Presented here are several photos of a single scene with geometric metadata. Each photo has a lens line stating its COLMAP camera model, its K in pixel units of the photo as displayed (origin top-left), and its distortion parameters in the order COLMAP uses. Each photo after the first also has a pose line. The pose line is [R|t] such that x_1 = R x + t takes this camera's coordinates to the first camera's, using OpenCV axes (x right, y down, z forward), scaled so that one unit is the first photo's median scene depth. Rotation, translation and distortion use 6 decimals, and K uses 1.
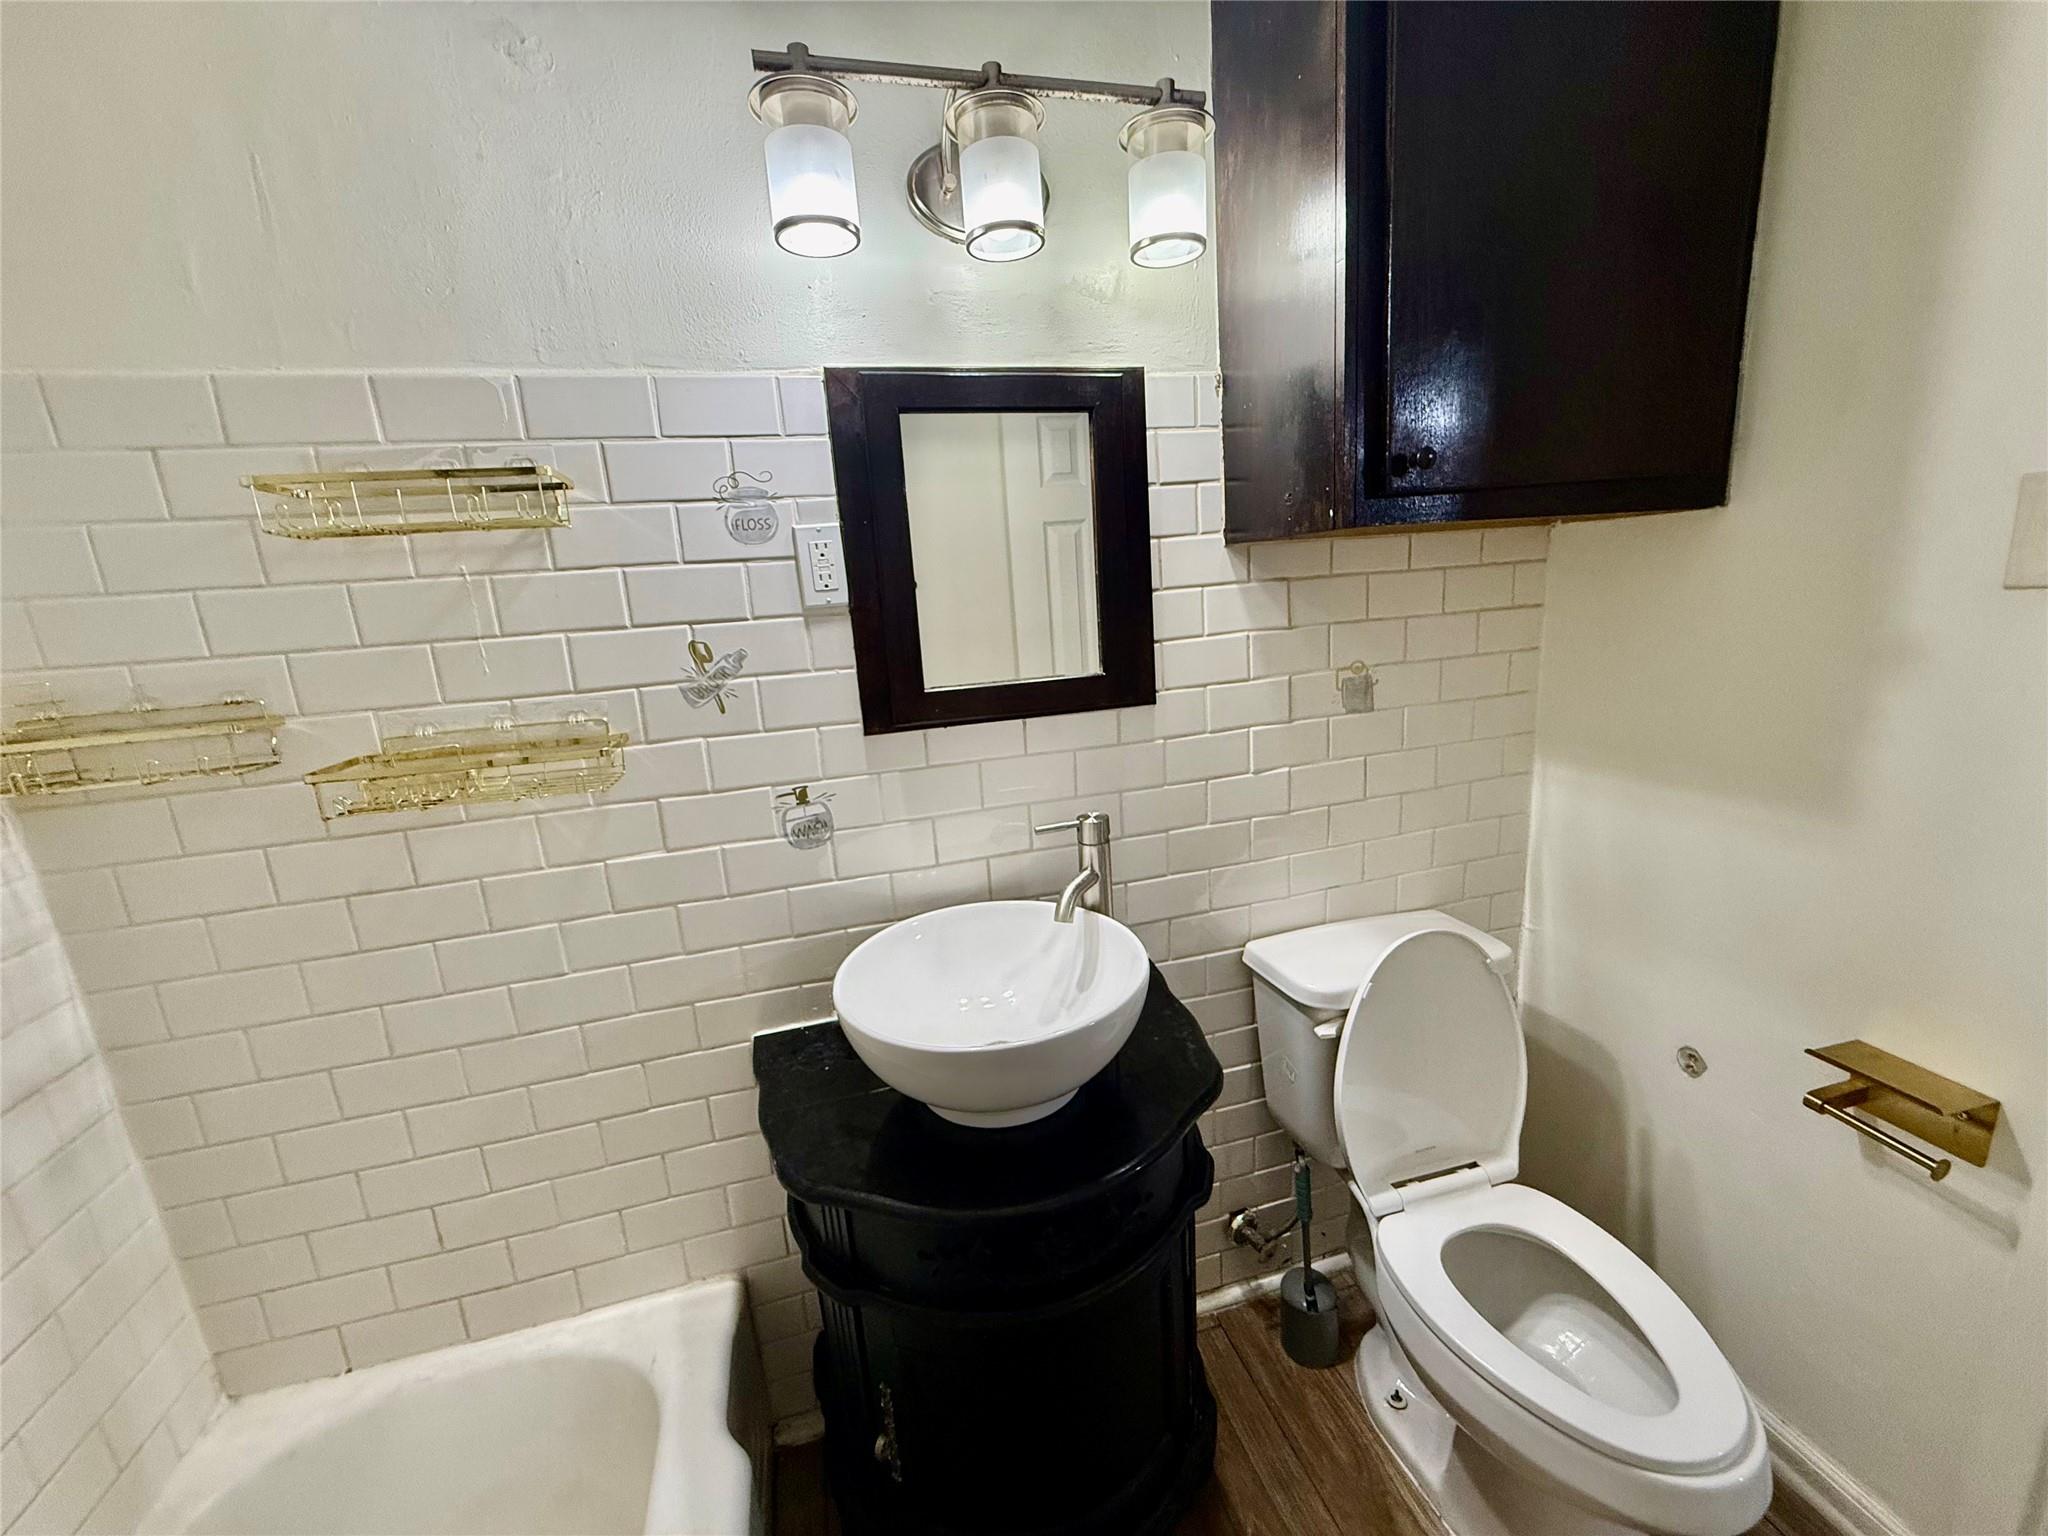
lens RADIAL K [[820.0, 0, 1021.4], [0, 820.0, 769.2], [0, 0, 1]] dist [-0.001610, 0.000676]
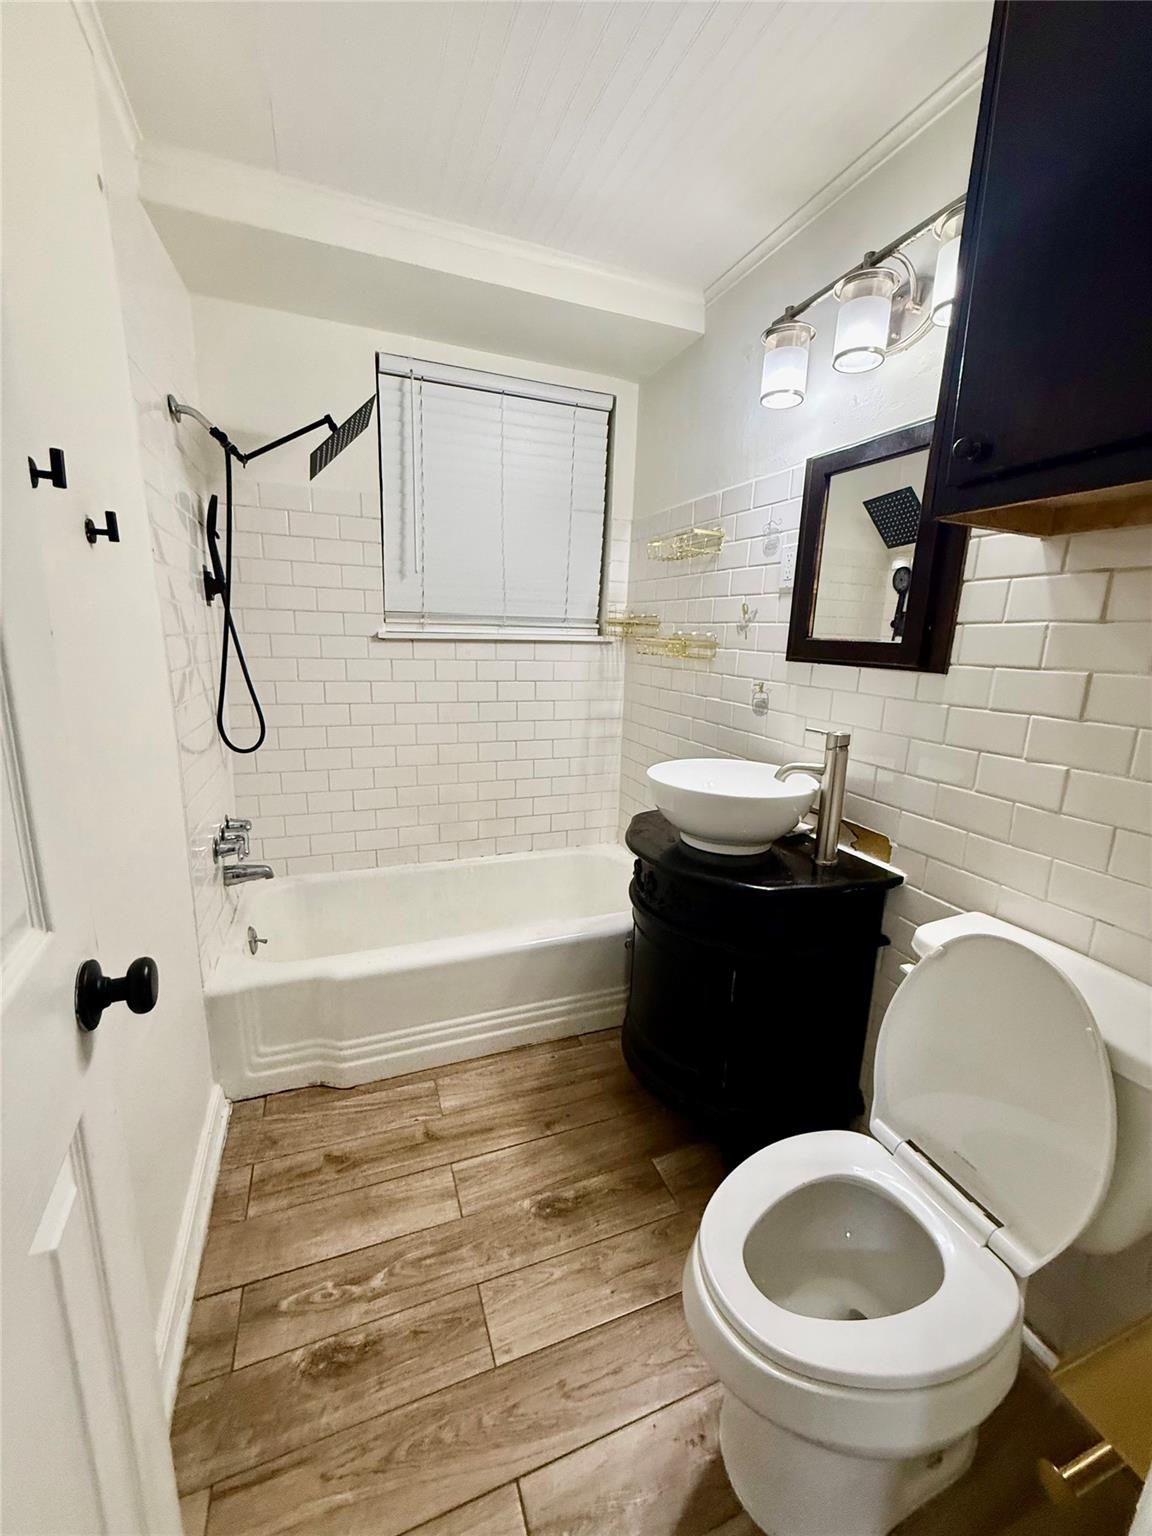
lens RADIAL K [[615.0, 0, 579.5], [0, 615.0, 767.7], [0, 0, 1]] dist [-0.001610, 0.000676]
pose [[0.108339, 0.279678, -0.953962, 1.184527], [-0.260633, 0.934034, 0.244236, -0.034599], [0.959340, 0.222174, 0.174086, 0.389298]]
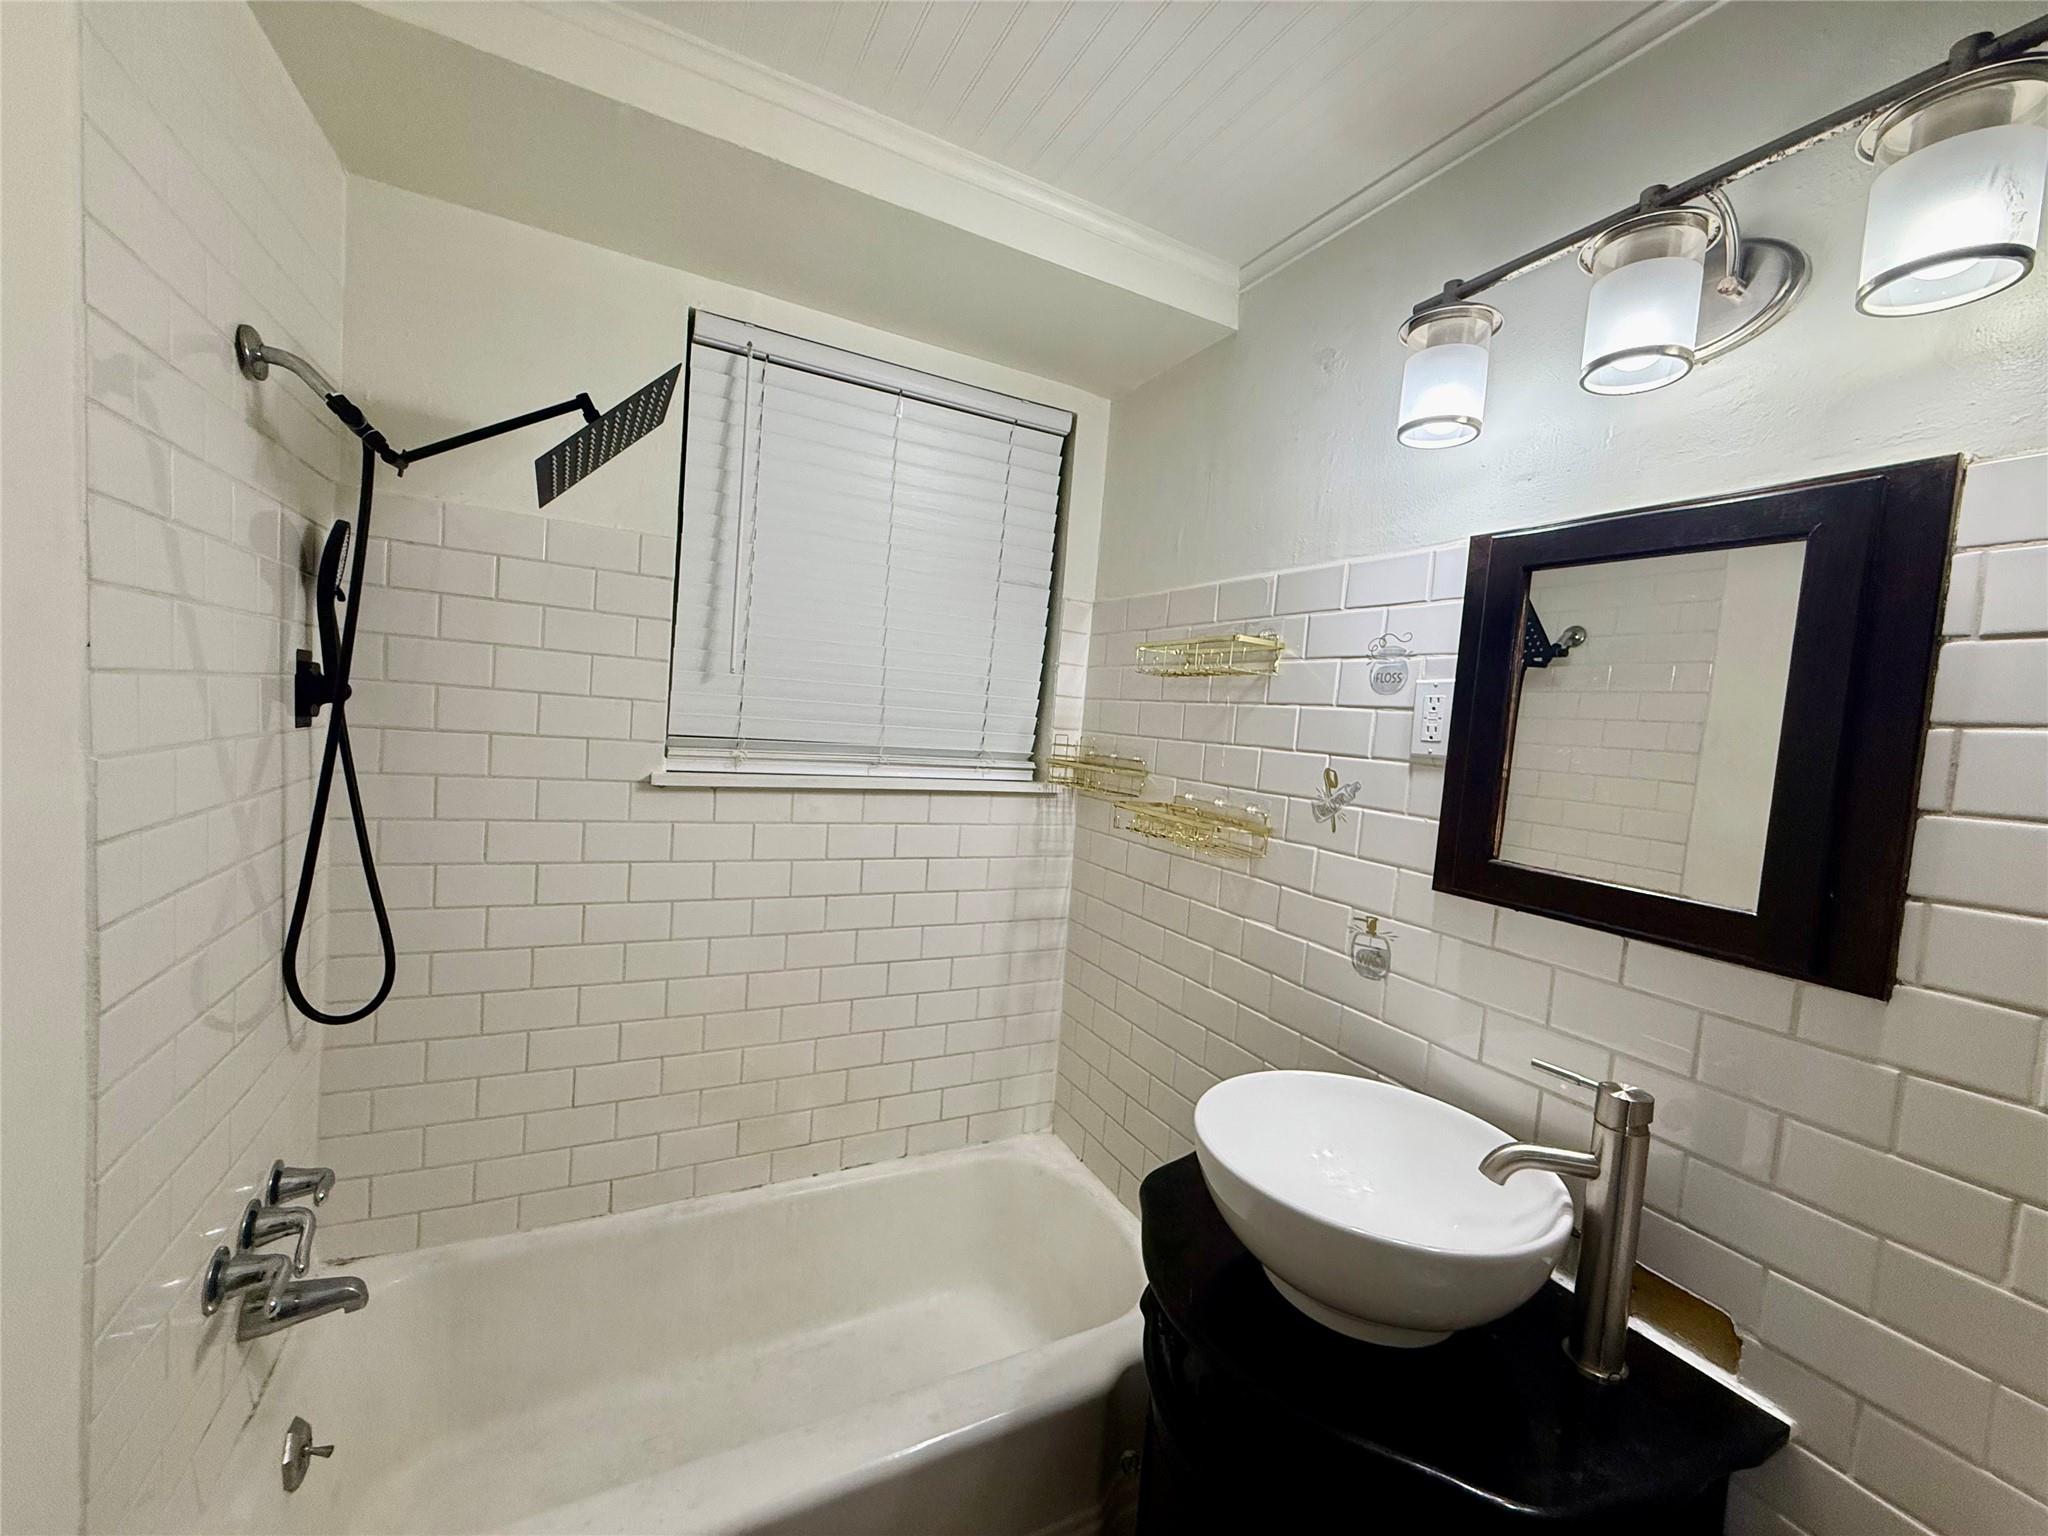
lens RADIAL K [[820.0, 0, 1021.1], [0, 820.0, 768.3], [0, 0, 1]] dist [-0.001610, 0.000676]
pose [[0.200196, 0.139674, -0.969749, 0.666696], [-0.306878, 0.948920, 0.073322, -0.103446], [0.930455, 0.282916, 0.232833, 0.287464]]
